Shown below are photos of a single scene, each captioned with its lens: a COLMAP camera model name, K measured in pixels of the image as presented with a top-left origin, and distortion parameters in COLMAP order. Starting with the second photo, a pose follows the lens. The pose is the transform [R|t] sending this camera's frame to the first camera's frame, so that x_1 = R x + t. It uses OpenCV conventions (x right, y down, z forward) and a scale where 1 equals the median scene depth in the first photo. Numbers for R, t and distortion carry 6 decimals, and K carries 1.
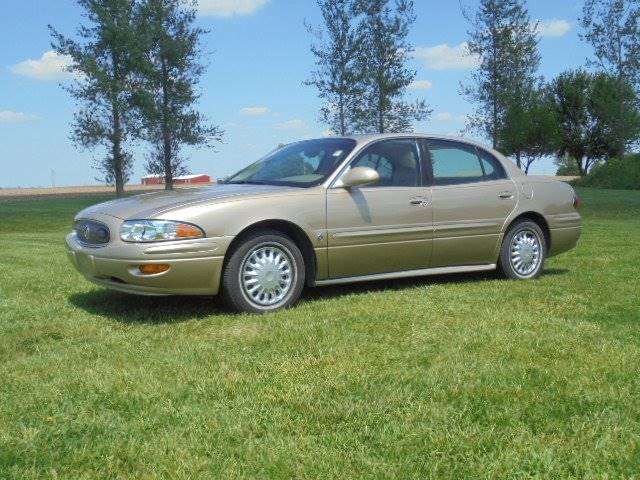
lens RADIAL K [[744.2, 0, 338.6], [0, 744.2, 269.3], [0, 0, 1]] dist [-0.169736, 0.630126]
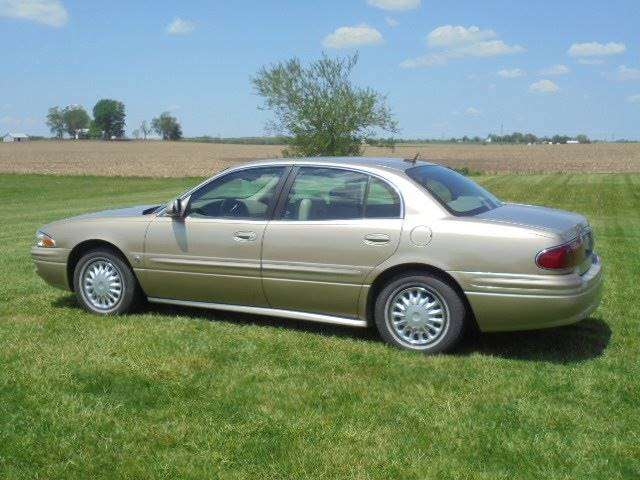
lens RADIAL K [[881.9, 0, 320.0], [0, 881.9, 240.0], [0, 0, 1]] dist [-0.032707, -0.042956]
pose [[0.460200, 0.112456, -0.880664, 0.202191], [-0.106974, 0.991742, 0.070739, -0.031094], [0.881347, 0.061654, 0.468429, 0.097375]]
